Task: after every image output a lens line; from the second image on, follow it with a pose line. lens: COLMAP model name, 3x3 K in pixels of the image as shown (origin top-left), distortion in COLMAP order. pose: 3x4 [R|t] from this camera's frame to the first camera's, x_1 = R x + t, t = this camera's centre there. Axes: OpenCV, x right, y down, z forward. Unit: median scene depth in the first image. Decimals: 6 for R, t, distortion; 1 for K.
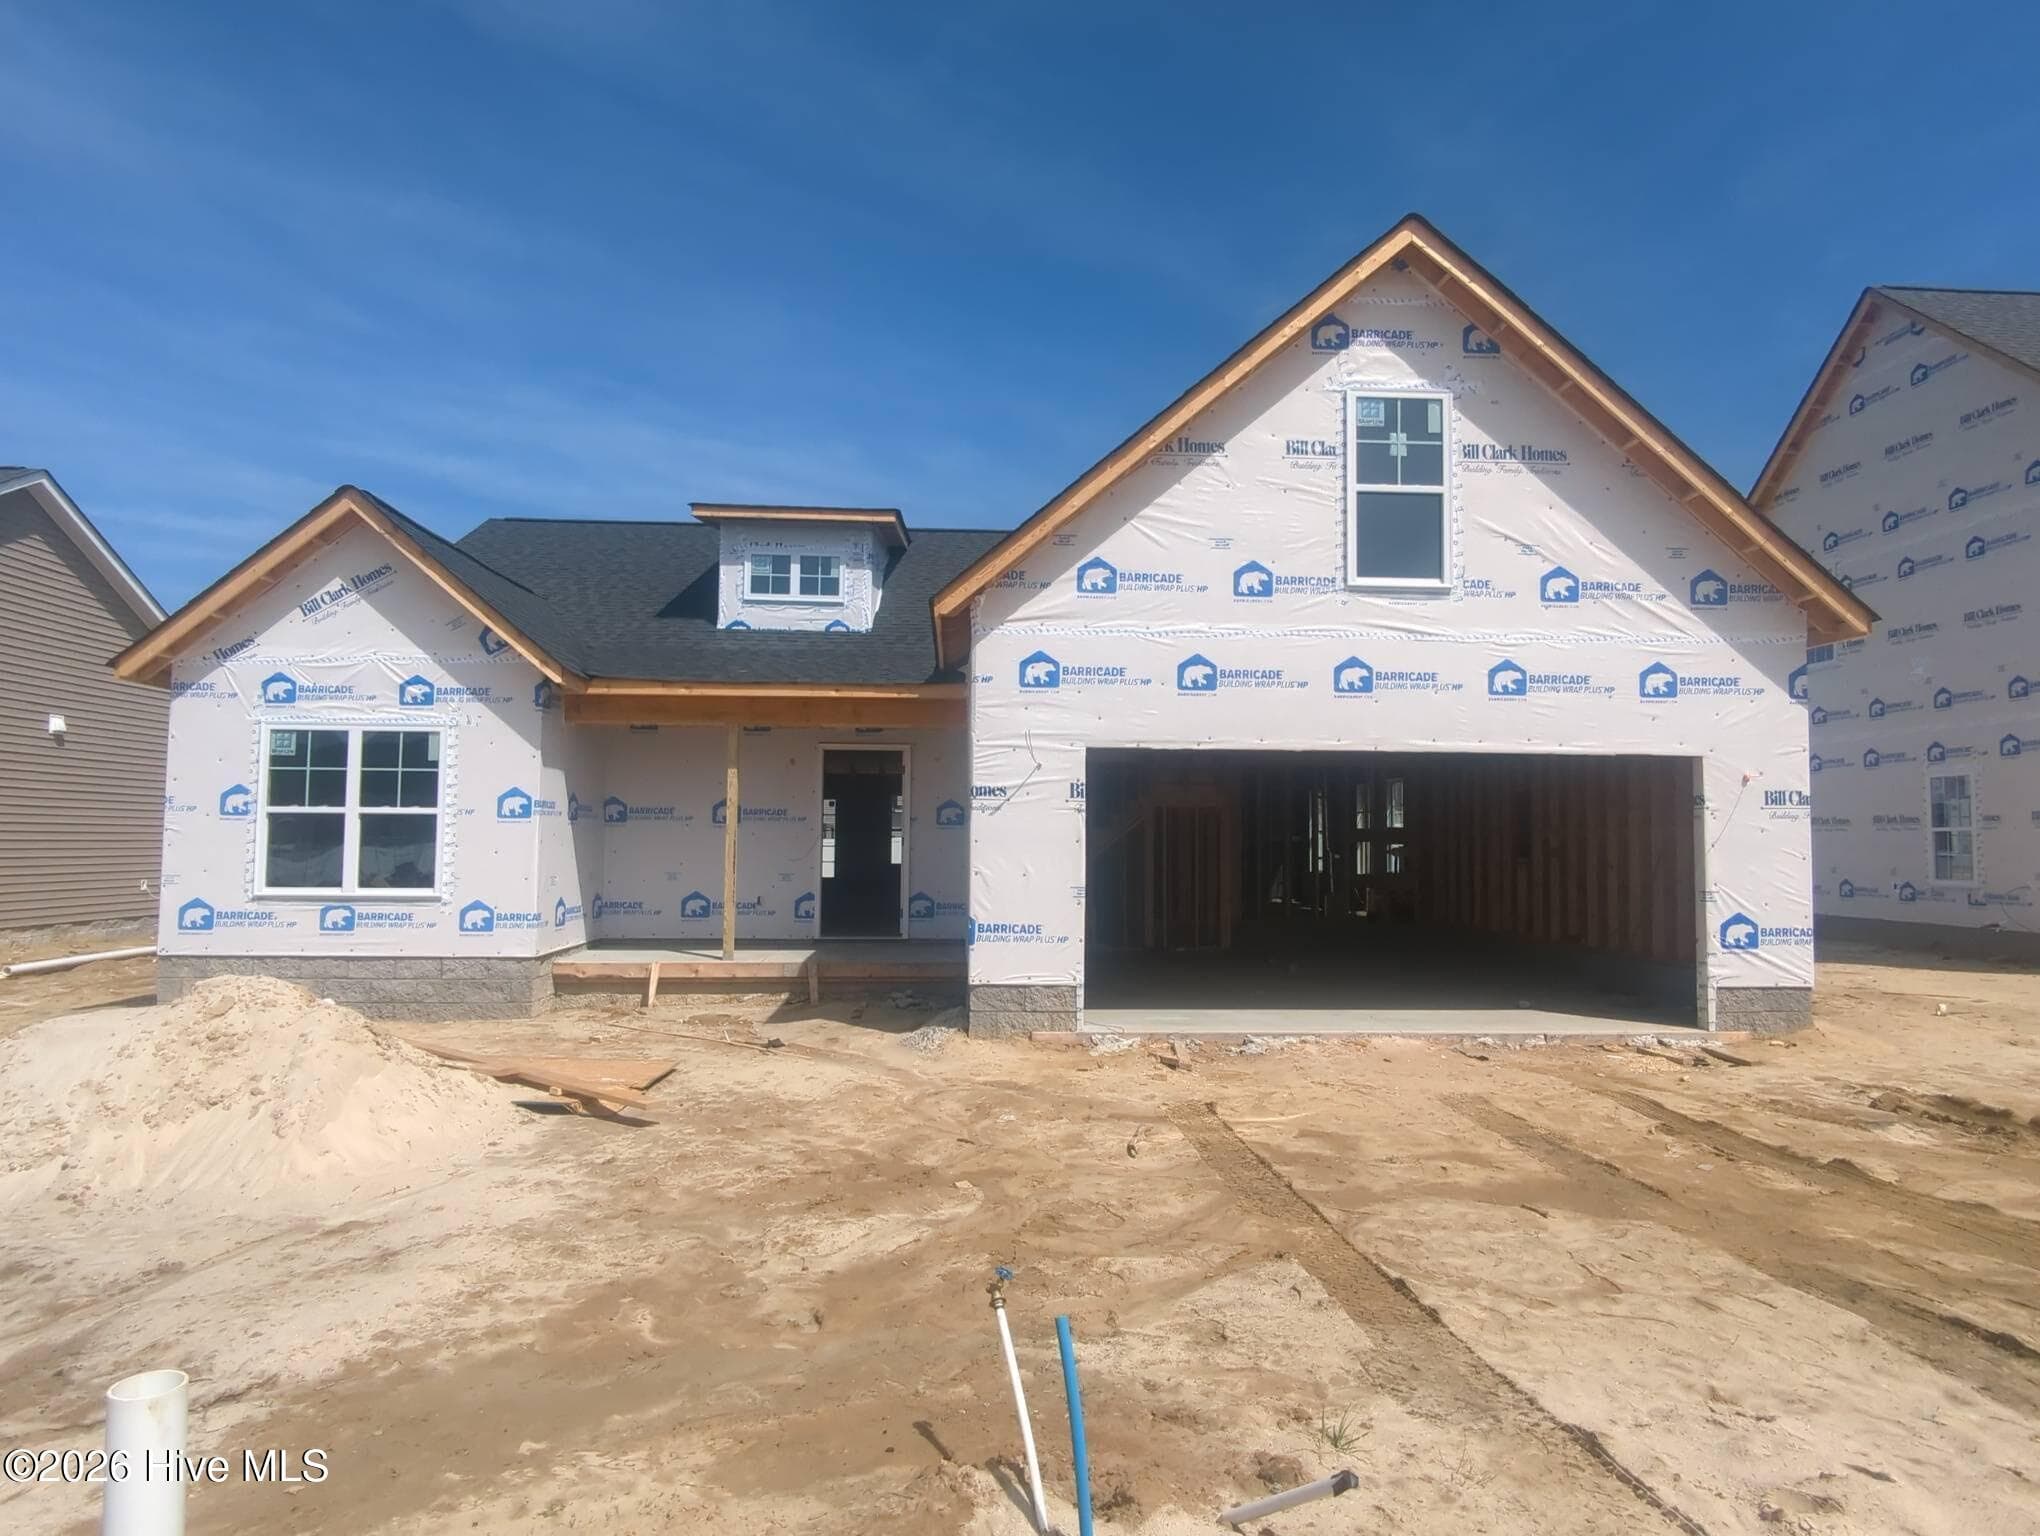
lens RADIAL K [[1242.3, 0, 1020.0], [0, 1242.3, 768.0], [0, 0, 1]] dist [0.012556, 0.000714]
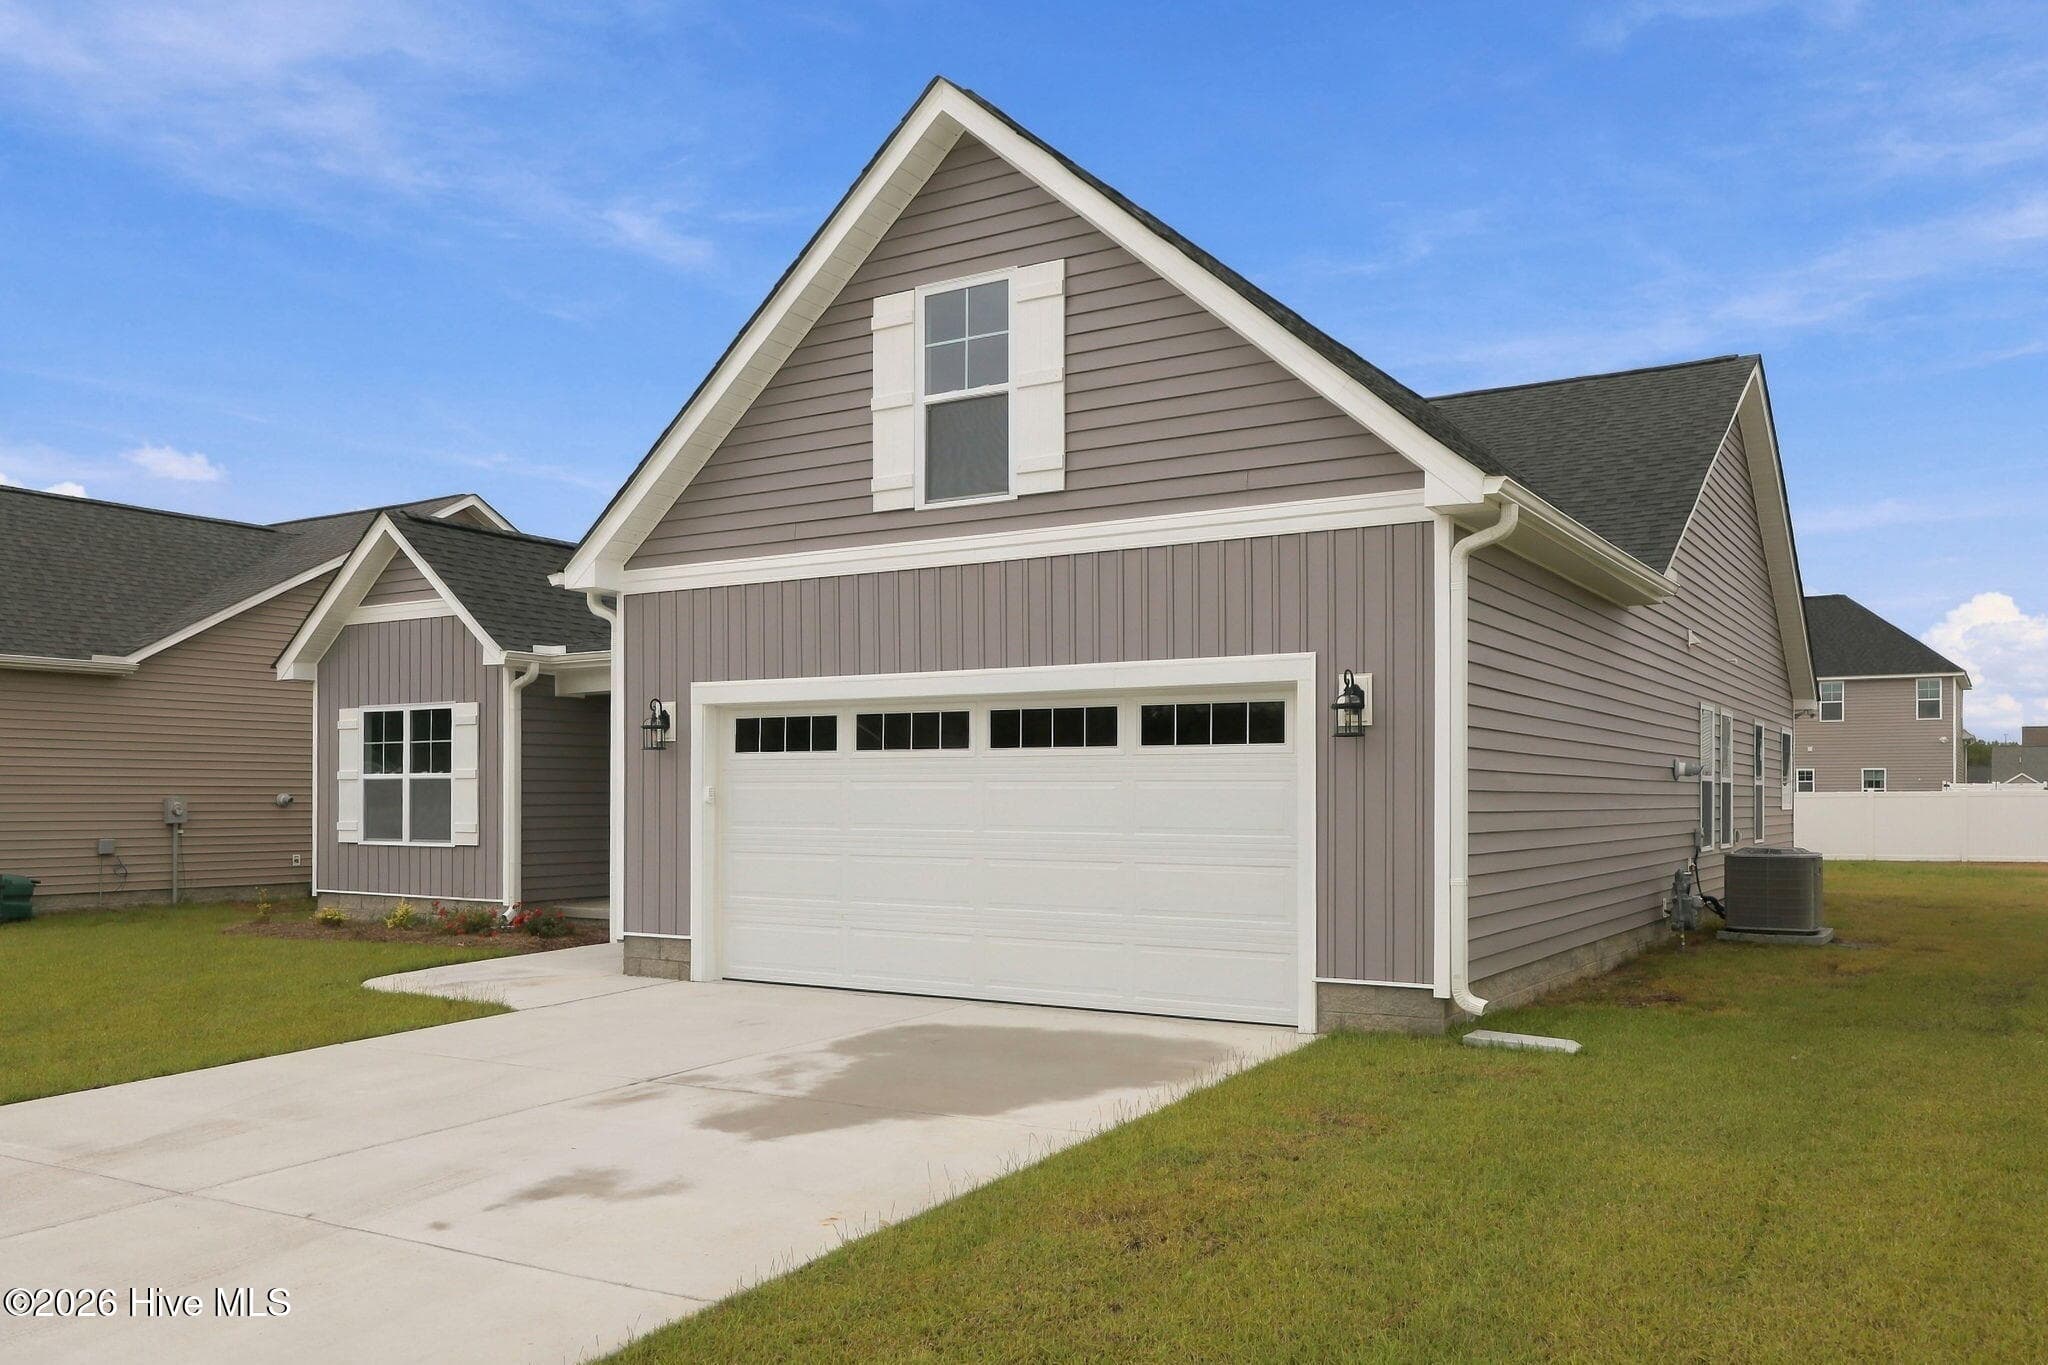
lens RADIAL K [[1577.0, 0, 1029.8], [0, 1577.0, 797.8], [0, 0, 1]] dist [0.005058, 0.001677]
pose [[0.823135, -0.005592, -0.567818, 0.829876], [0.034899, 0.998559, 0.040757, 0.013723], [0.566772, -0.053365, 0.822145, 0.082143]]
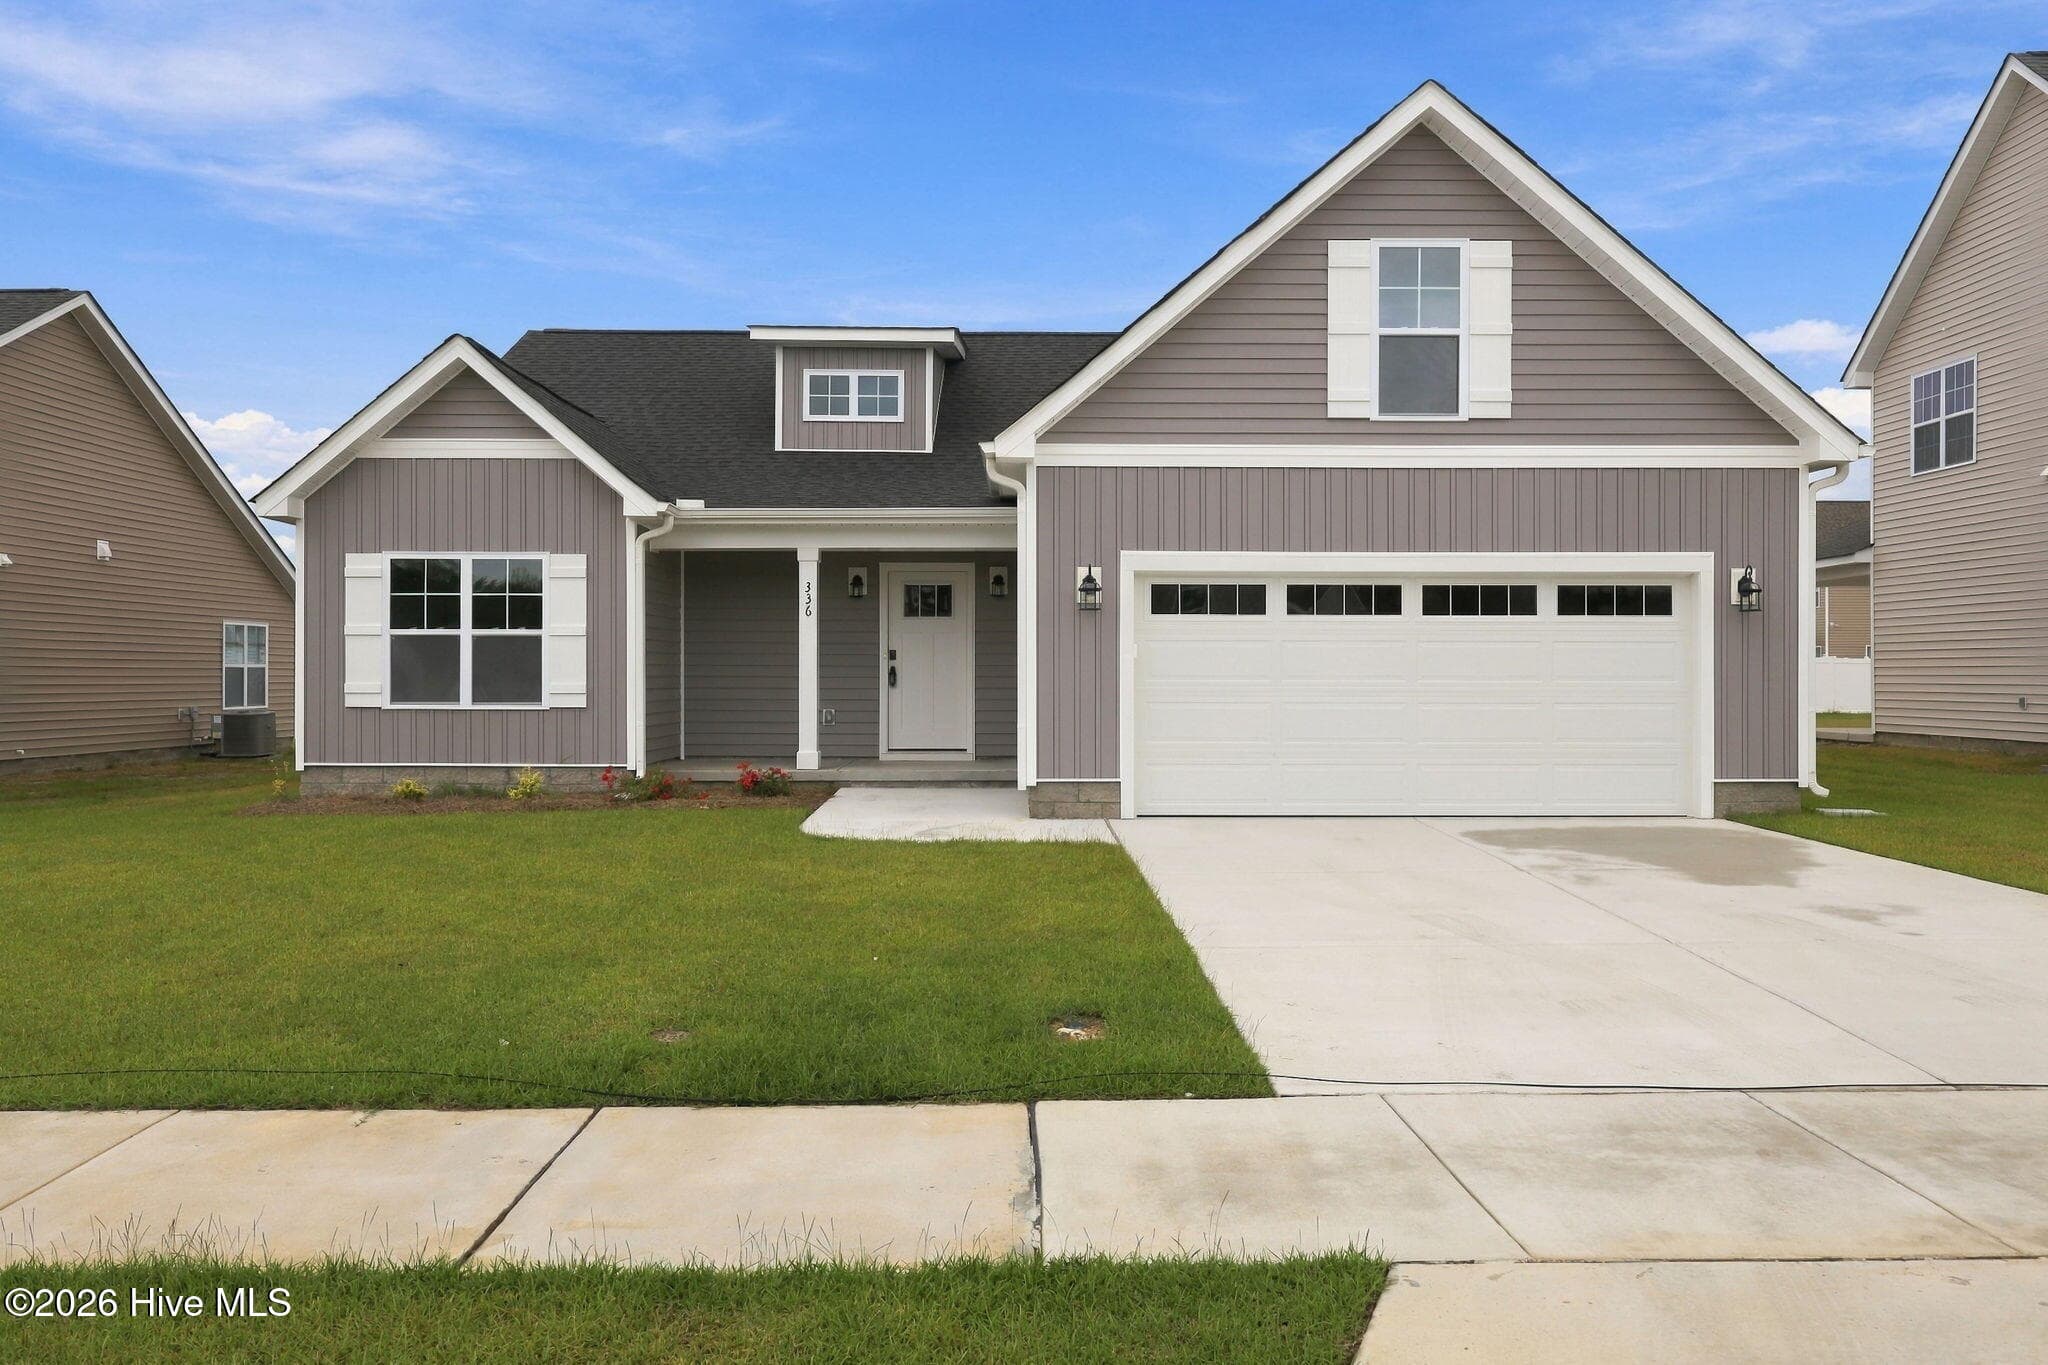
lens RADIAL K [[1576.5, 0, 1032.2], [0, 1576.5, 675.3], [0, 0, 1]] dist [0.007769, -0.005301]
pose [[0.999069, -0.005209, -0.042835, 0.018880], [0.007600, 0.998411, 0.055844, -0.001878], [0.042476, -0.056117, 0.997520, -0.358447]]
